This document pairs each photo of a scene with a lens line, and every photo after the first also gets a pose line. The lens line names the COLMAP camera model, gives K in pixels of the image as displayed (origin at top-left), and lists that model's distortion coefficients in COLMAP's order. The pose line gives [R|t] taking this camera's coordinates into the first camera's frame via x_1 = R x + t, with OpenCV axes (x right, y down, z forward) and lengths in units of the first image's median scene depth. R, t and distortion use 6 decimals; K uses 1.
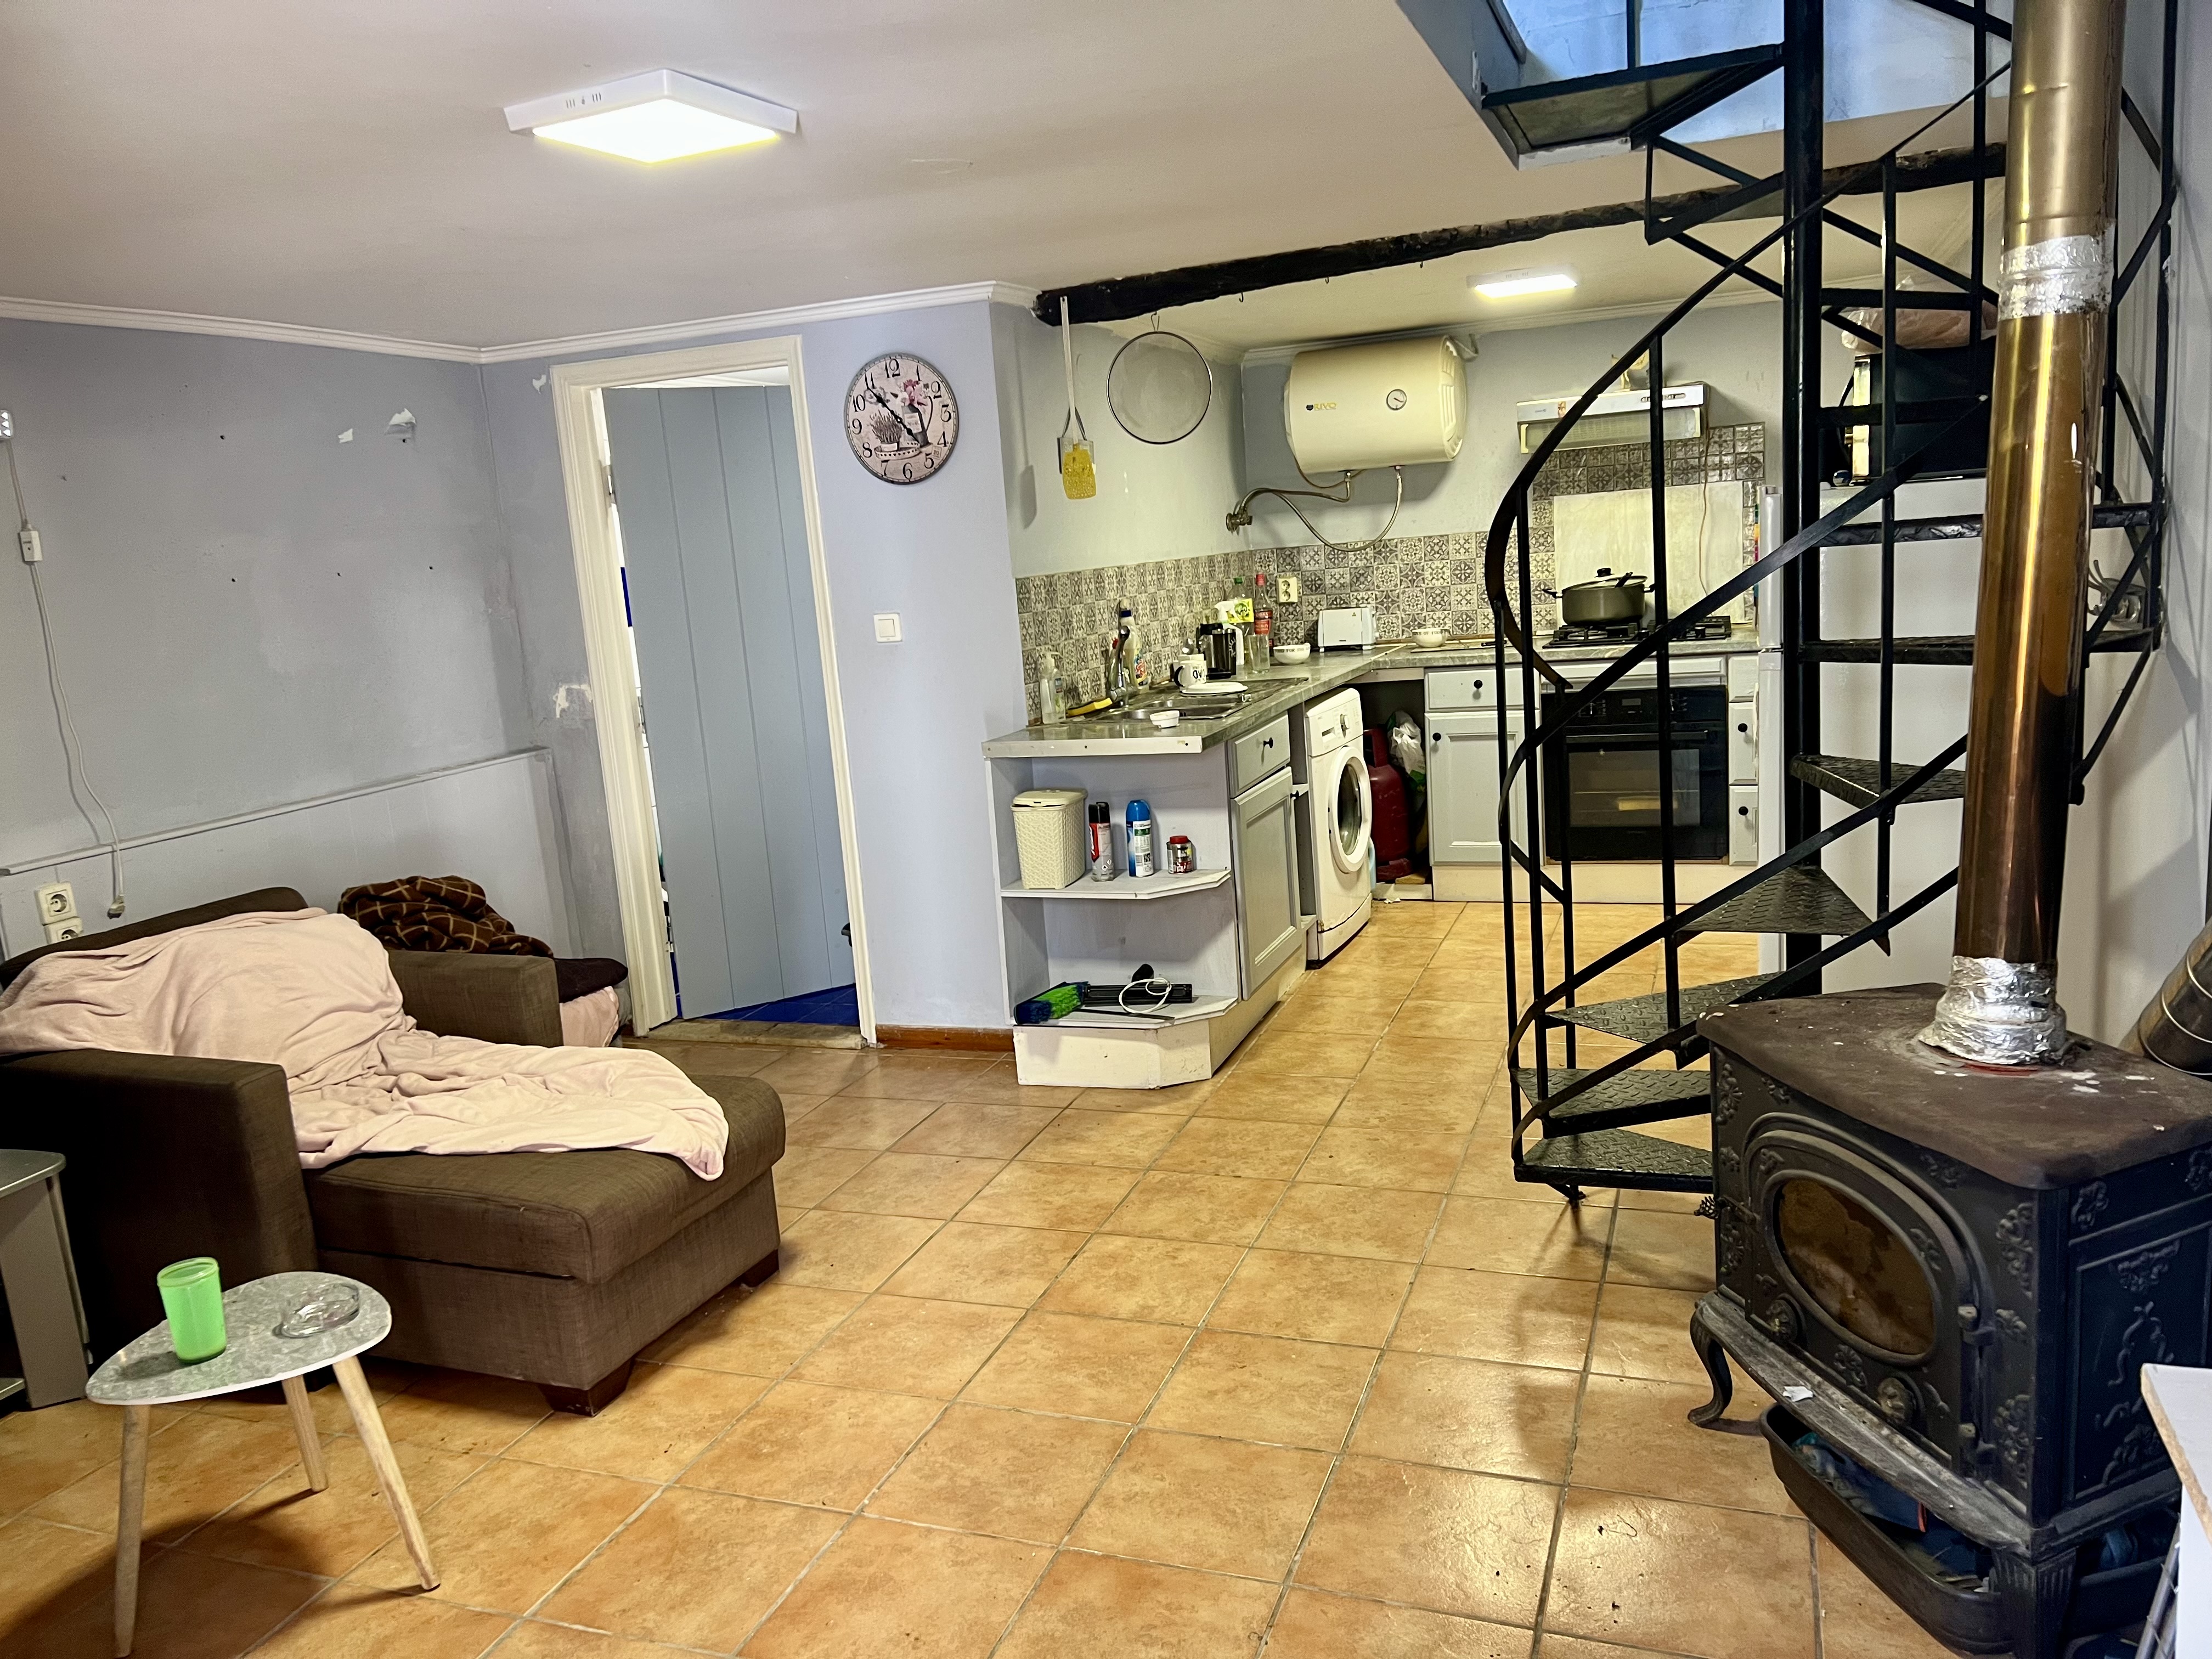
lens RADIAL K [[1653.0, 0, 1106.0], [0, 1653.0, 829.5], [0, 0, 1]] dist [0.069099, -0.081837]
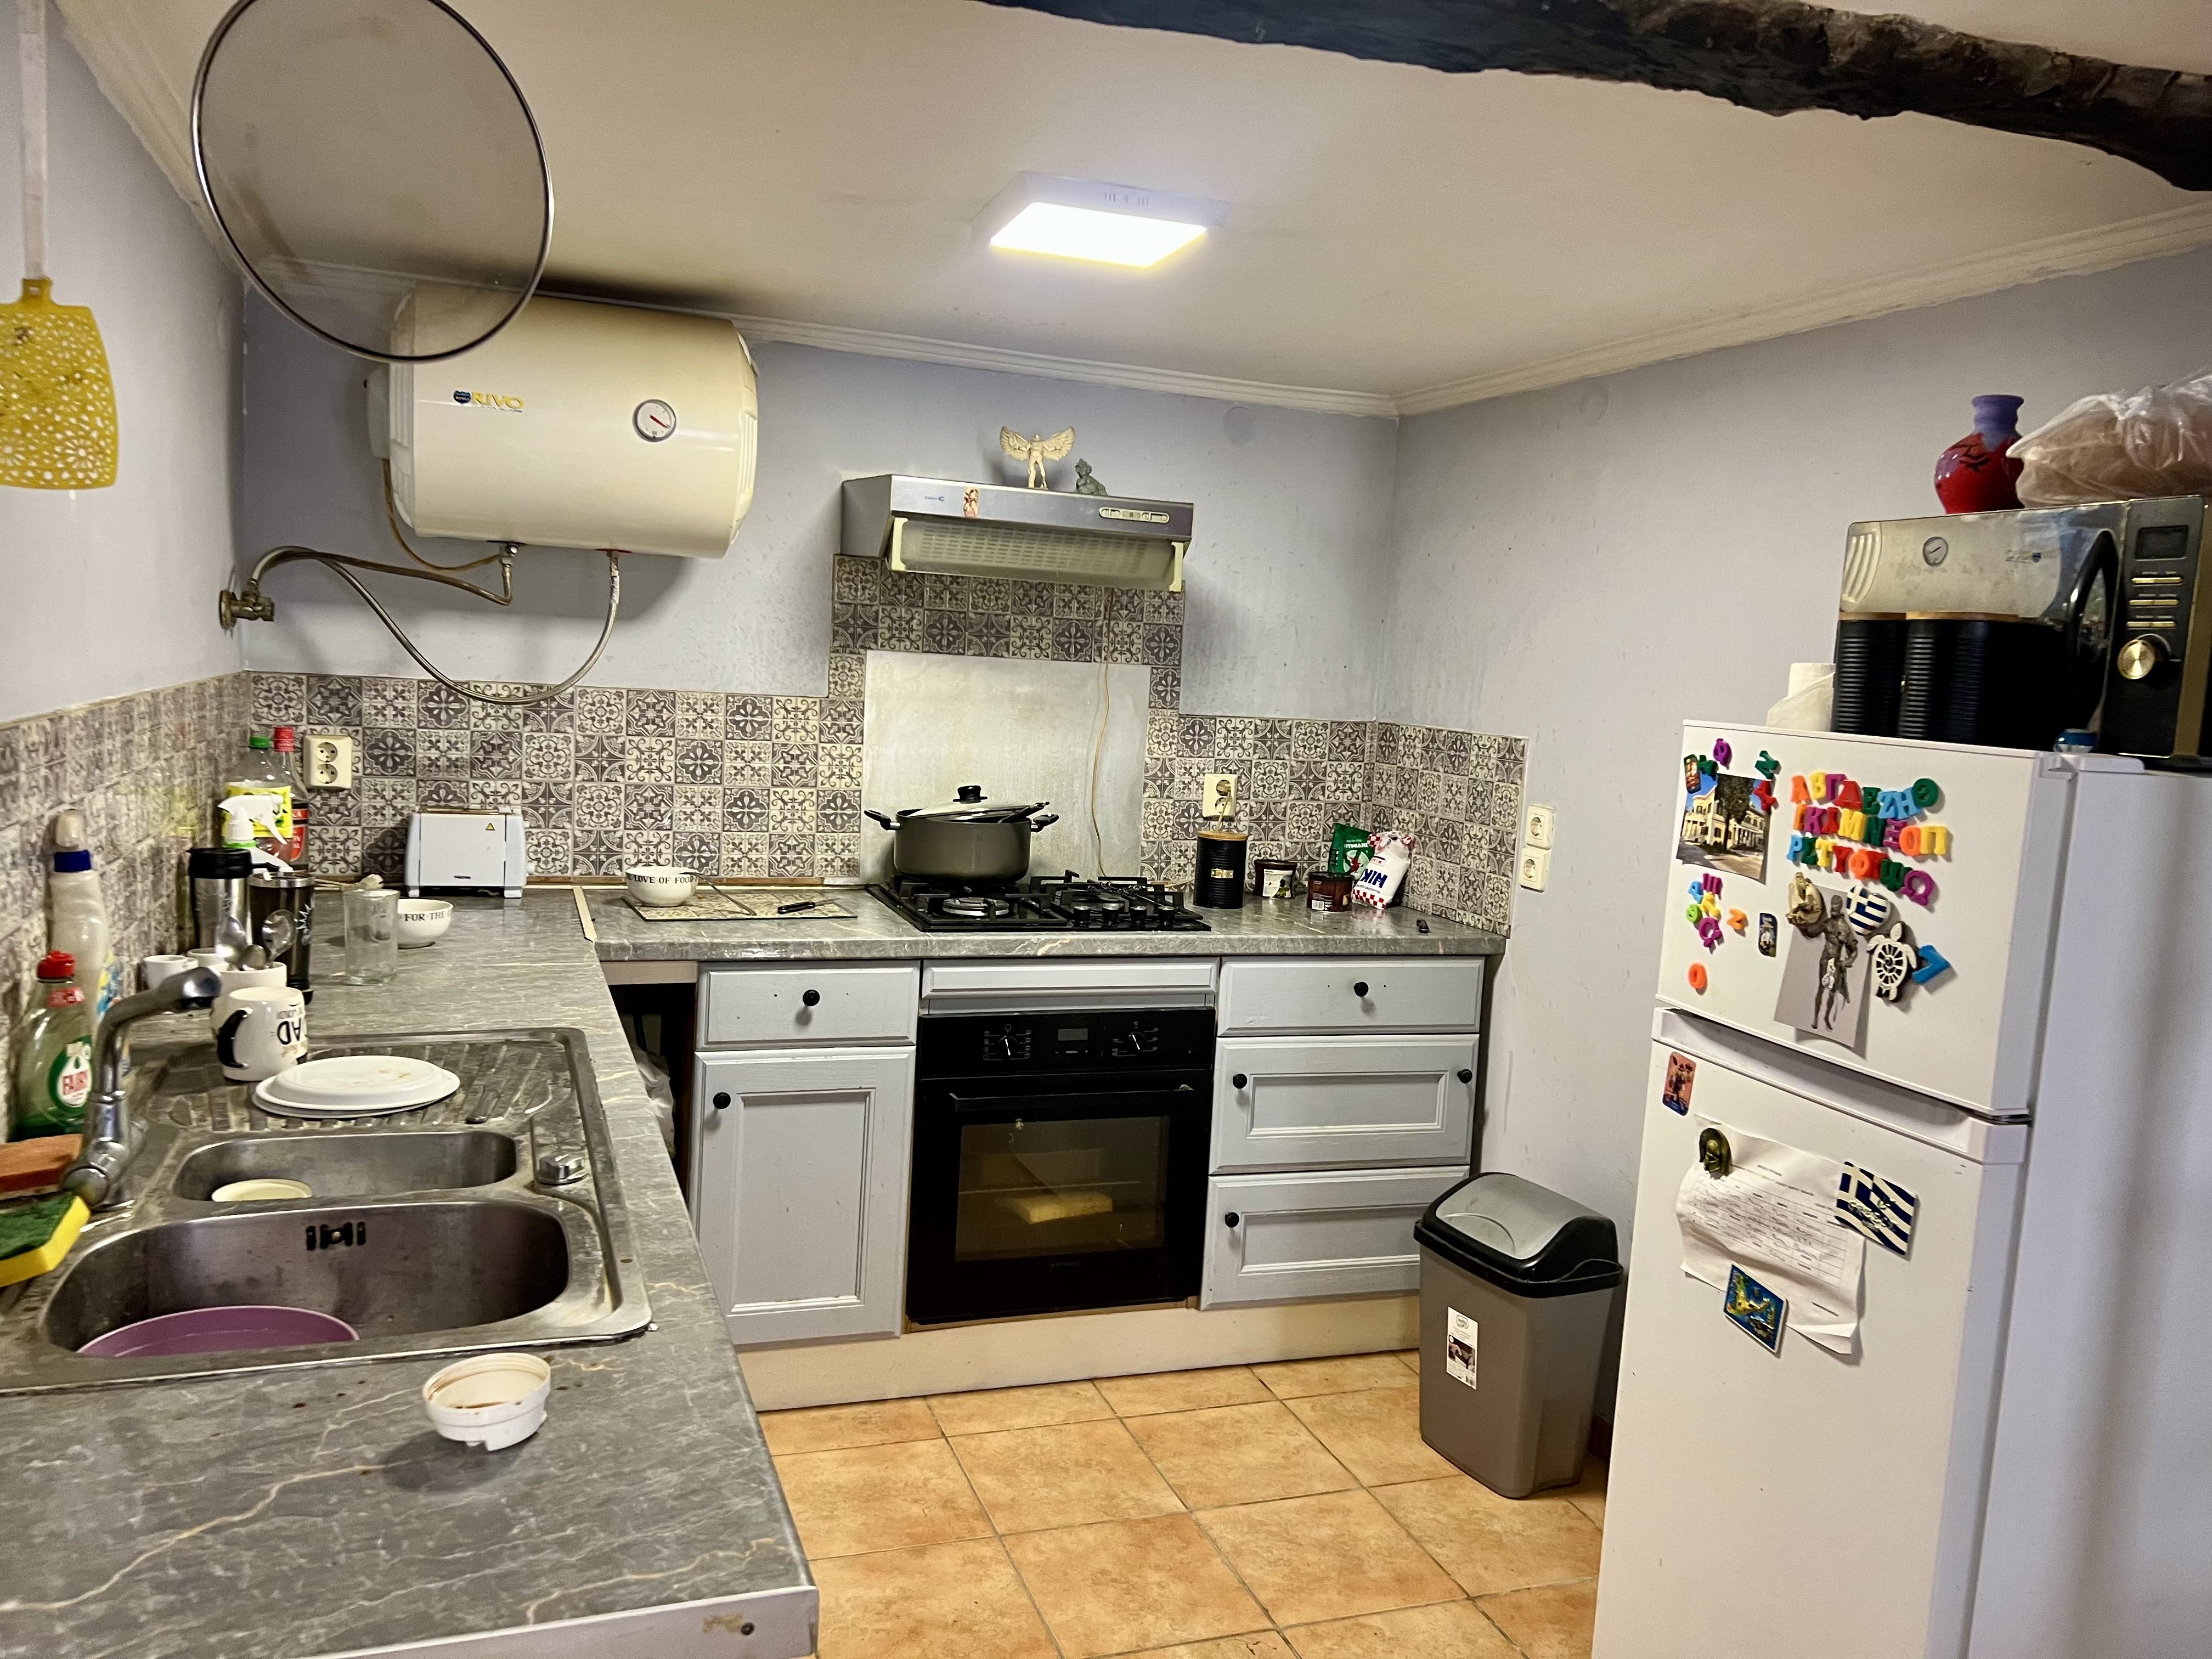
lens RADIAL K [[1653.0, 0, 1106.0], [0, 1653.0, 829.5], [0, 0, 1]] dist [0.069099, -0.081837]
pose [[0.745322, 0.051649, 0.664701, -0.047907], [-0.001466, 0.997119, -0.075836, -0.094902], [-0.666703, 0.055548, 0.743251, 0.523569]]
